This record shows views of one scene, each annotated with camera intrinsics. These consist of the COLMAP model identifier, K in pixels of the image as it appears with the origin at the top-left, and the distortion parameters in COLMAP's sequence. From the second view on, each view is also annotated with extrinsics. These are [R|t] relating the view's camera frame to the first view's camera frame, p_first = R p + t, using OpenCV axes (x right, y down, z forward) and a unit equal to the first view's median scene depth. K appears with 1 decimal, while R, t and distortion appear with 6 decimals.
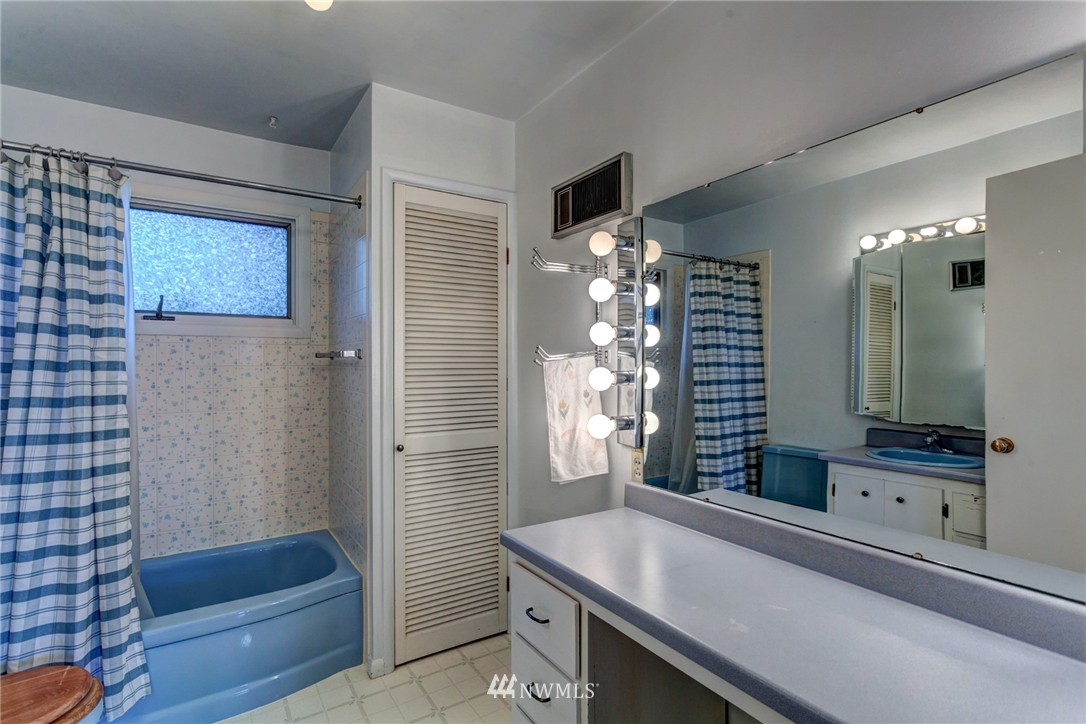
lens RADIAL K [[534.6, 0, 542.0], [0, 534.6, 364.2], [0, 0, 1]] dist [-0.004848, 0.008223]
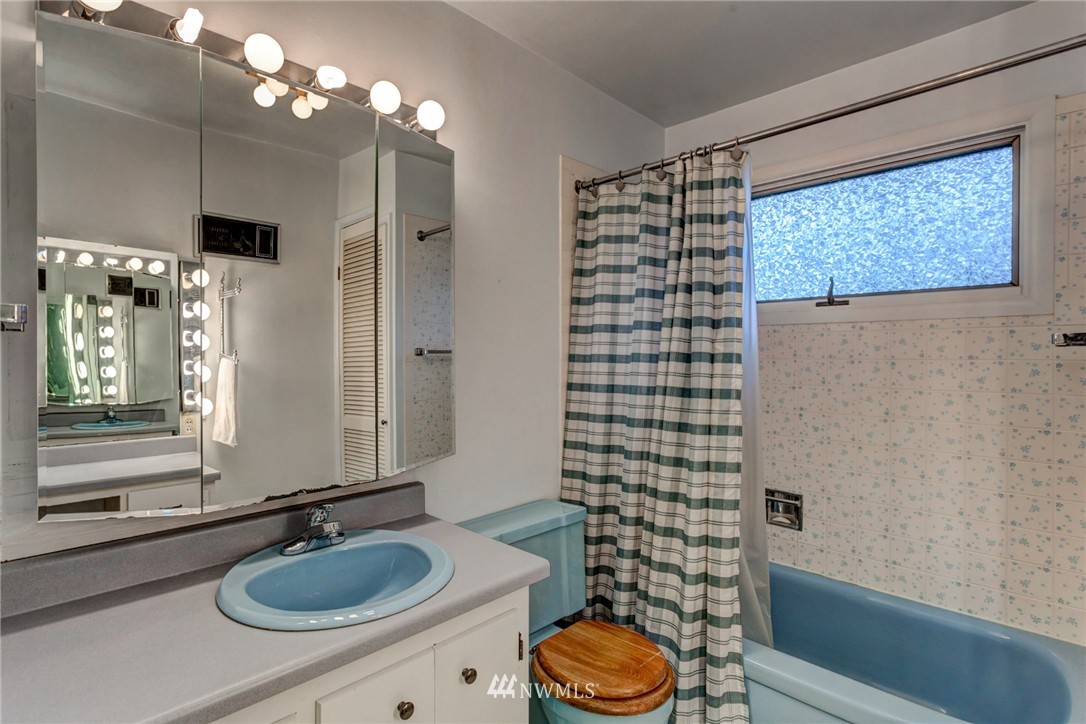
lens RADIAL K [[534.6, 0, 543.2], [0, 534.6, 357.8], [0, 0, 1]] dist [-0.004848, 0.008223]
pose [[0.209135, 0.007049, -0.977861, 0.050875], [-0.005304, 0.999967, 0.006073, -0.001010], [0.977872, 0.003917, 0.209166, 0.477599]]
